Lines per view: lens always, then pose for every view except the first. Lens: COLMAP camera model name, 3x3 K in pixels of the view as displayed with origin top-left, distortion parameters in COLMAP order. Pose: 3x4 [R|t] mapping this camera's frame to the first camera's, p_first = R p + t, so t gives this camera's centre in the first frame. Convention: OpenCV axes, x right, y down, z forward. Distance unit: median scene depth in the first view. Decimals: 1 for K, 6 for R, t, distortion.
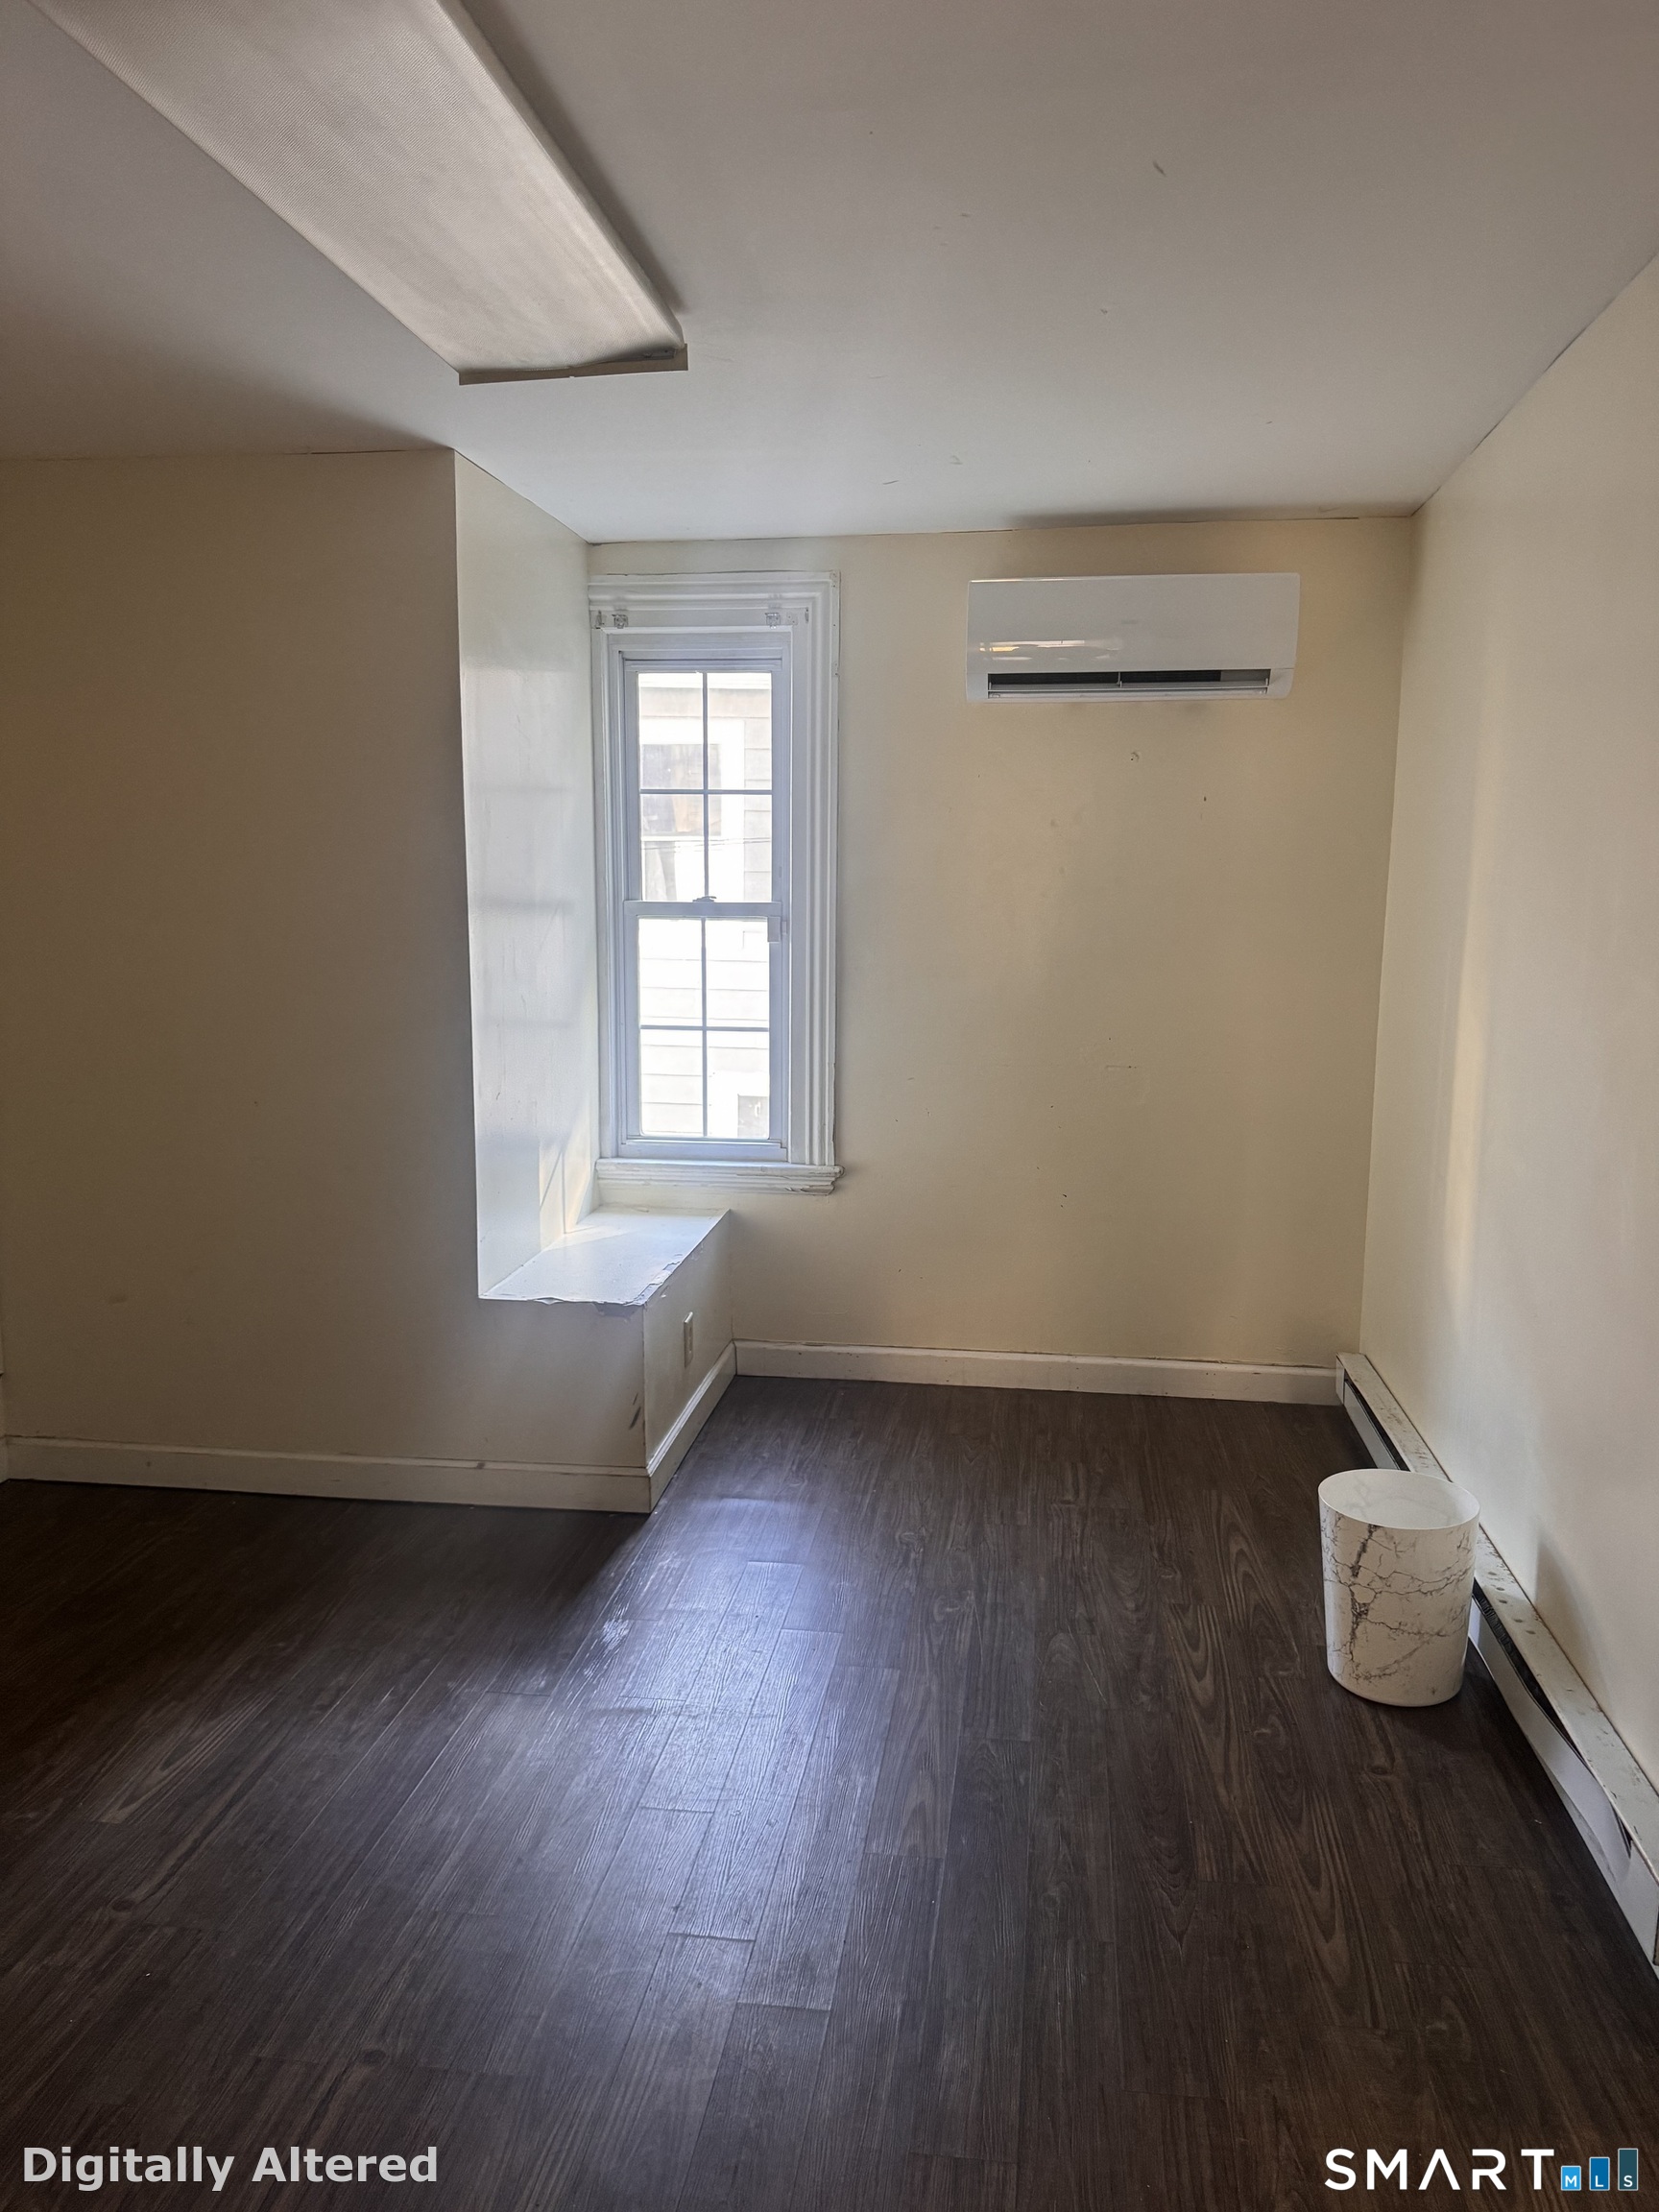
lens RADIAL K [[1575.3, 0, 806.3], [0, 1575.3, 1122.2], [0, 0, 1]] dist [0.132949, -0.165541]
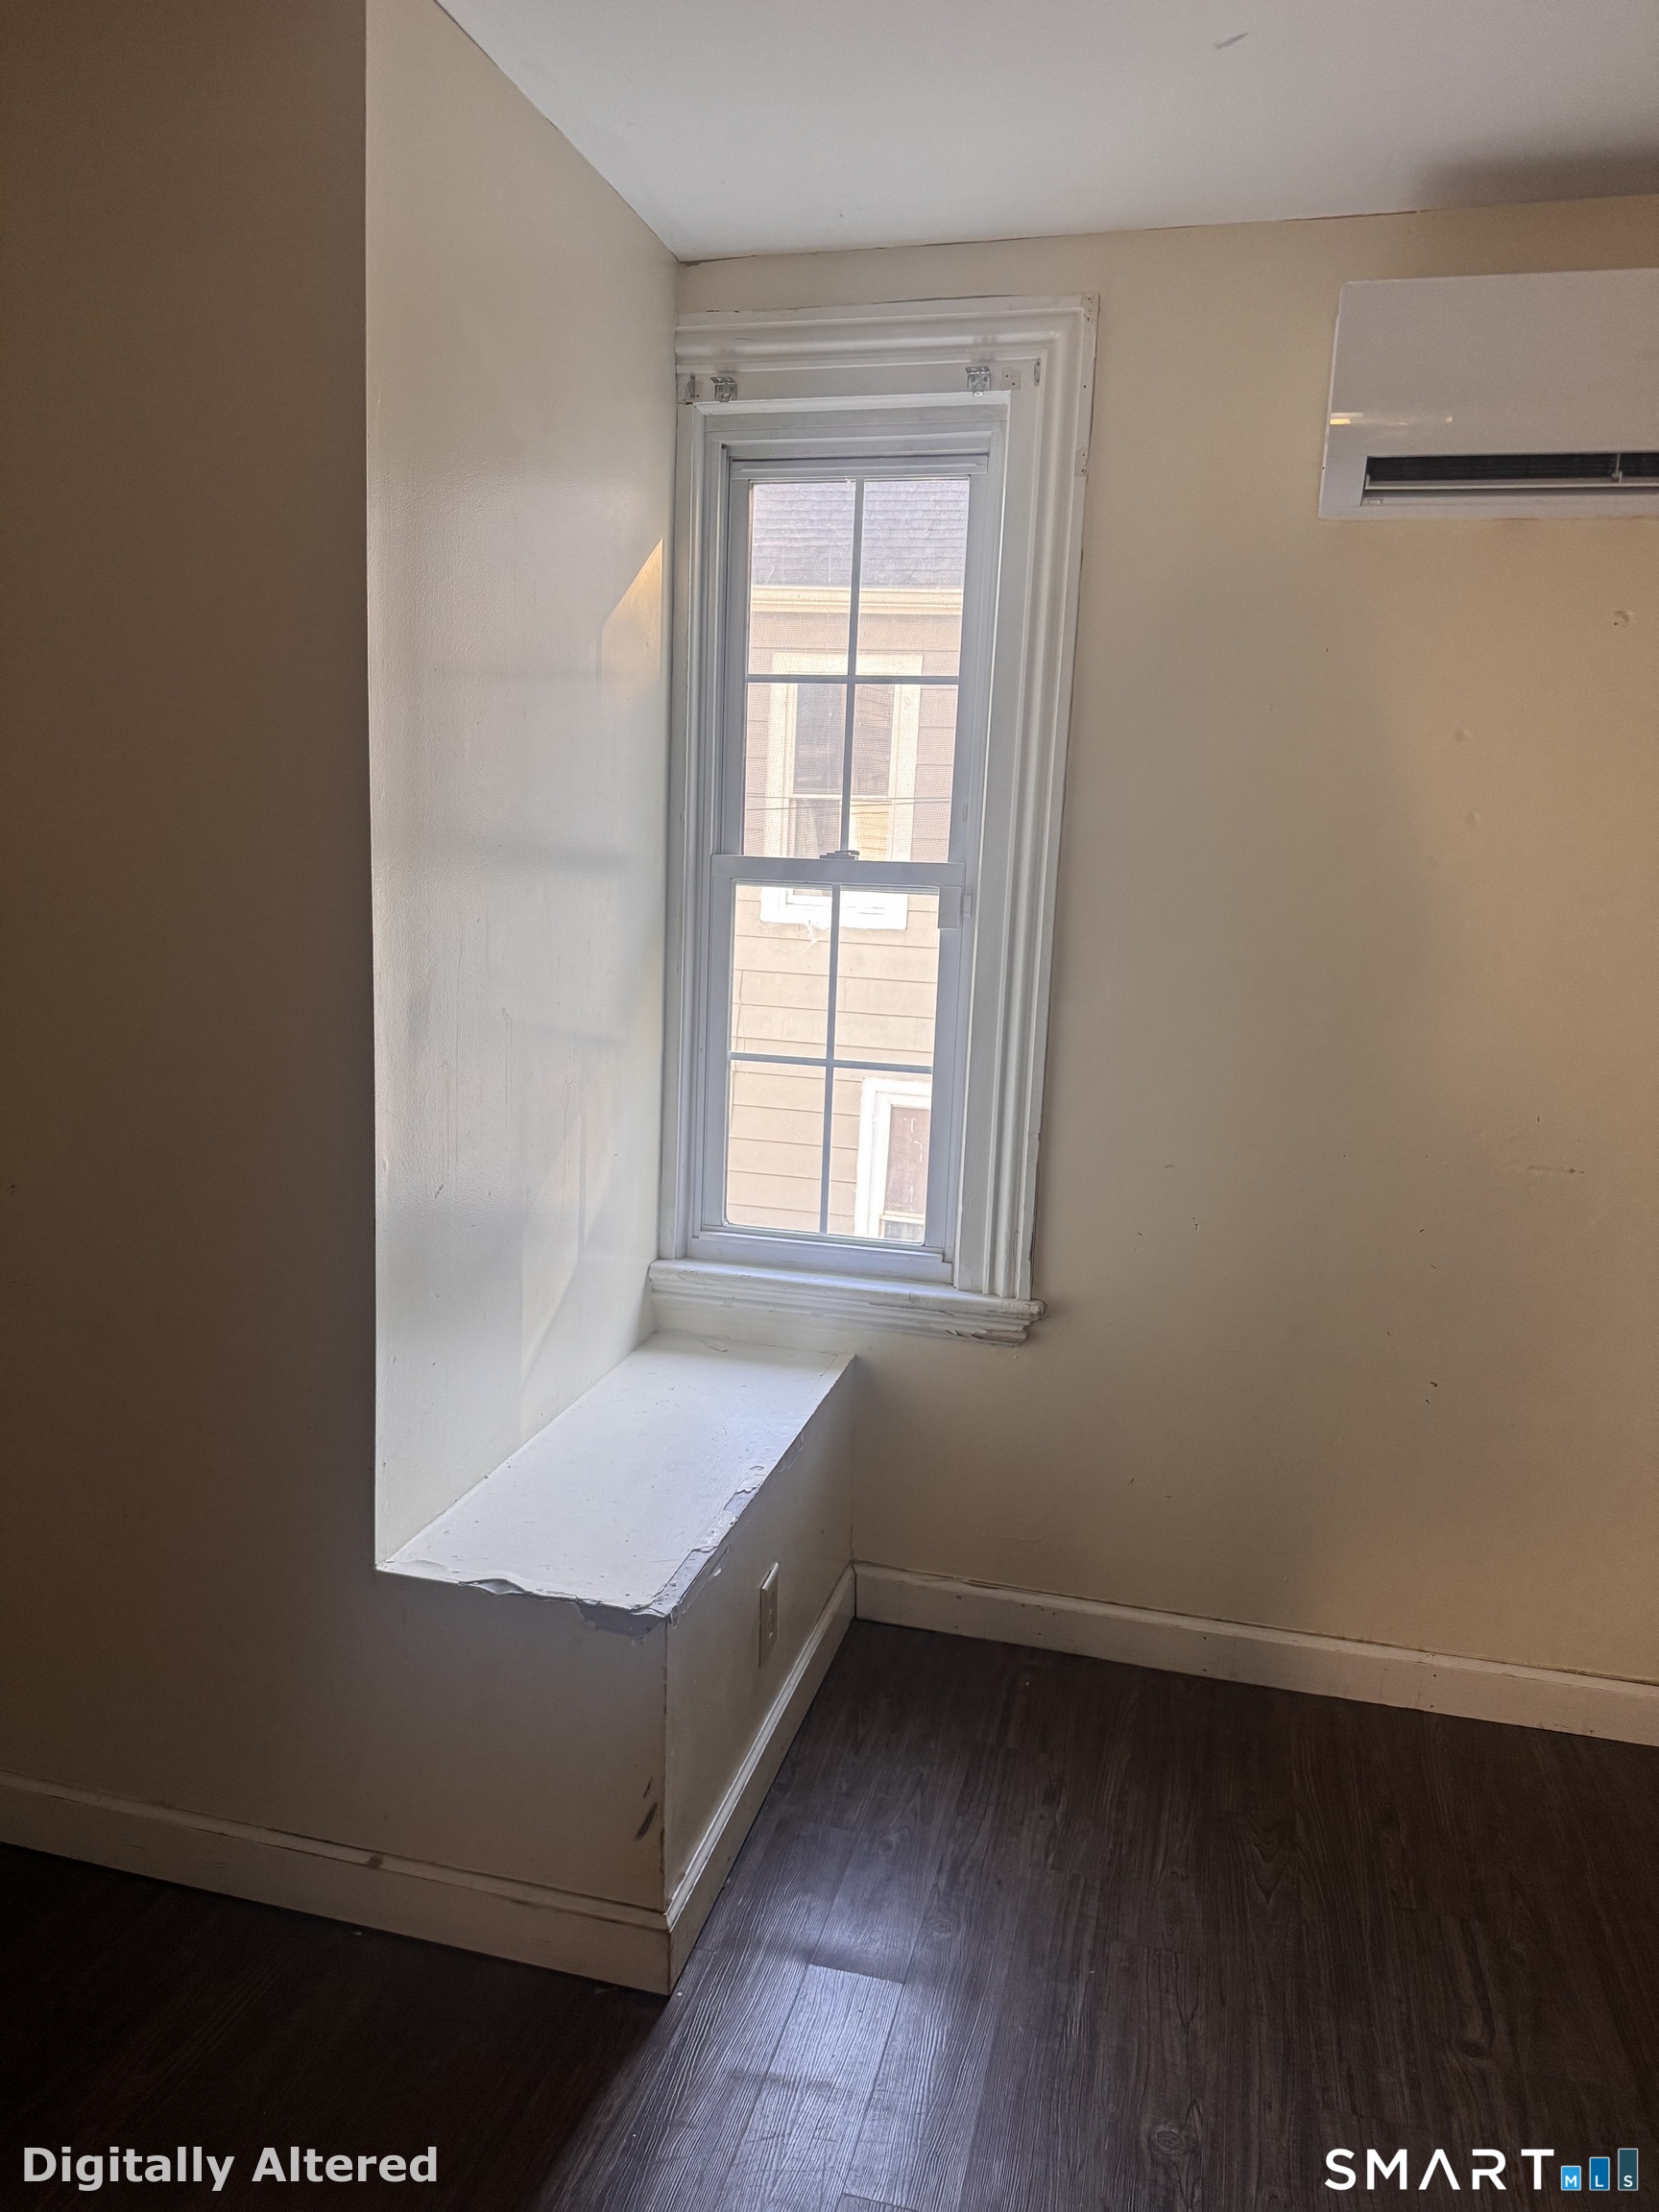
lens RADIAL K [[1575.3, 0, 806.3], [0, 1575.3, 1122.2], [0, 0, 1]] dist [0.132949, -0.165541]
pose [[0.993706, 0.050236, -0.100128, -0.010816], [-0.048438, 0.998620, 0.020316, -0.051226], [0.101010, -0.015338, 0.994767, 0.400141]]
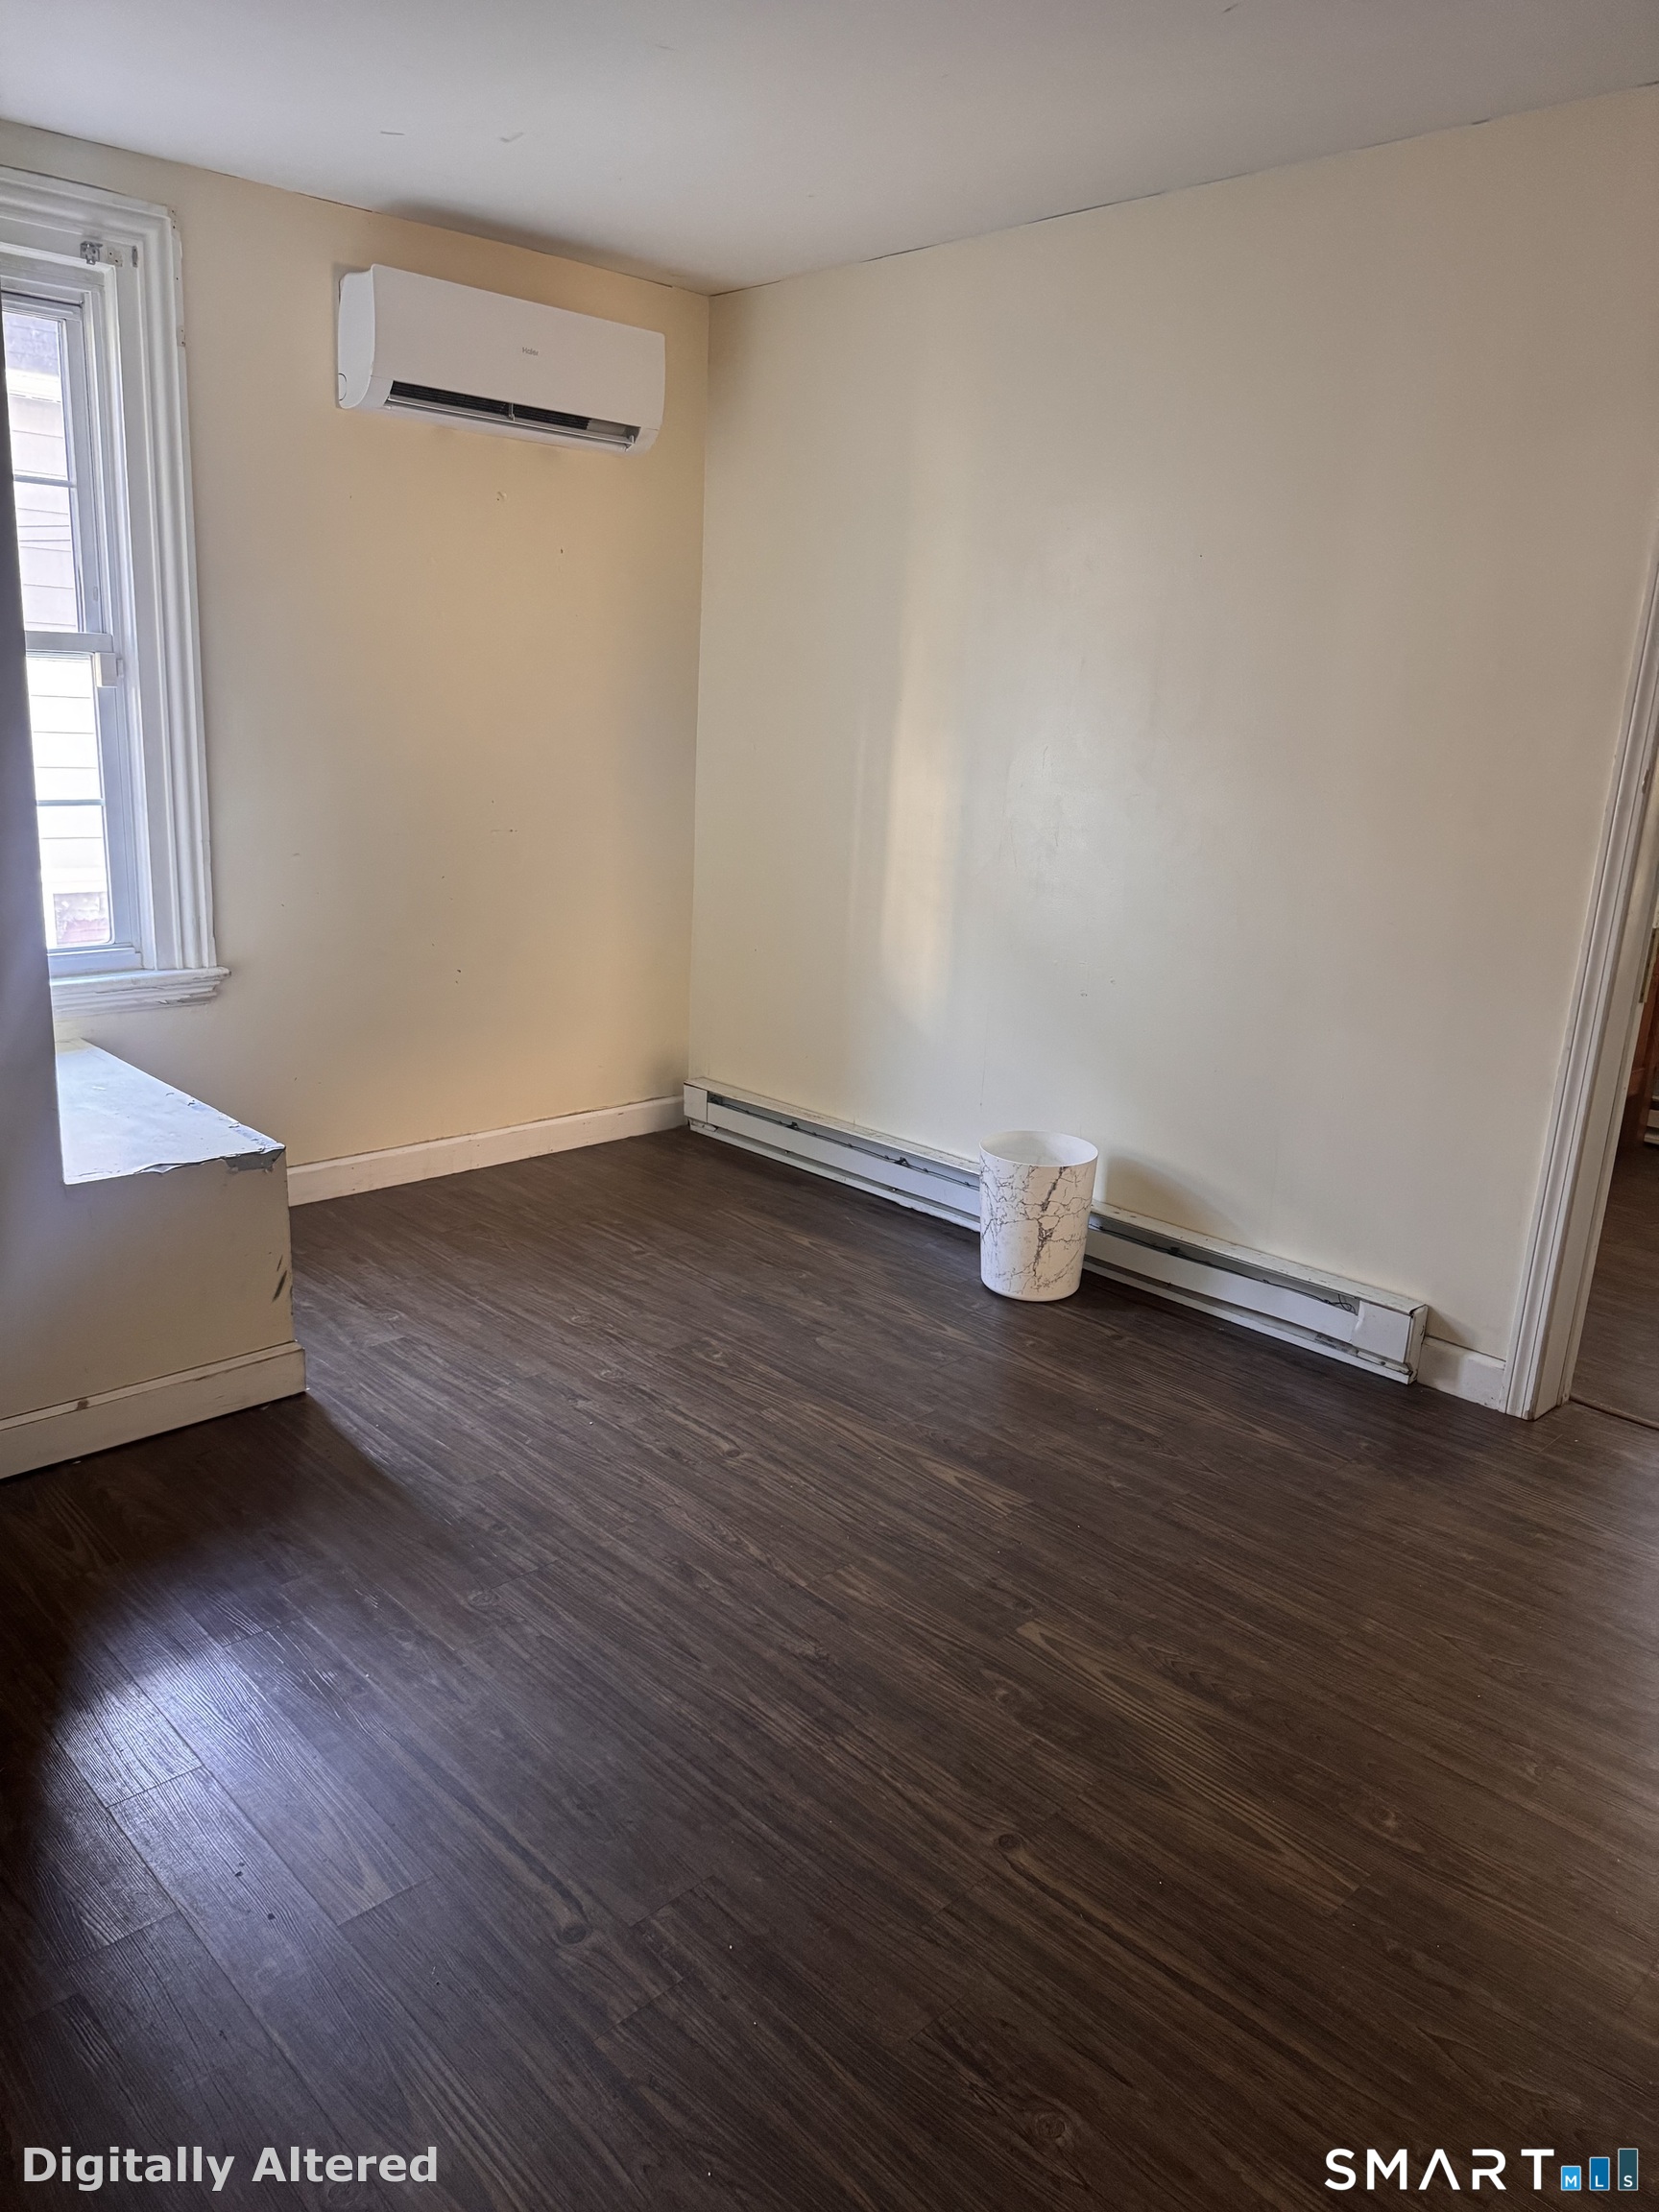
lens RADIAL K [[1575.3, 0, 806.3], [0, 1575.3, 1122.2], [0, 0, 1]] dist [0.132949, -0.165541]
pose [[0.613652, -0.186450, 0.767246, -0.472466], [0.080441, 0.981426, 0.174161, -0.014682], [-0.785468, -0.045156, 0.617253, 0.238846]]
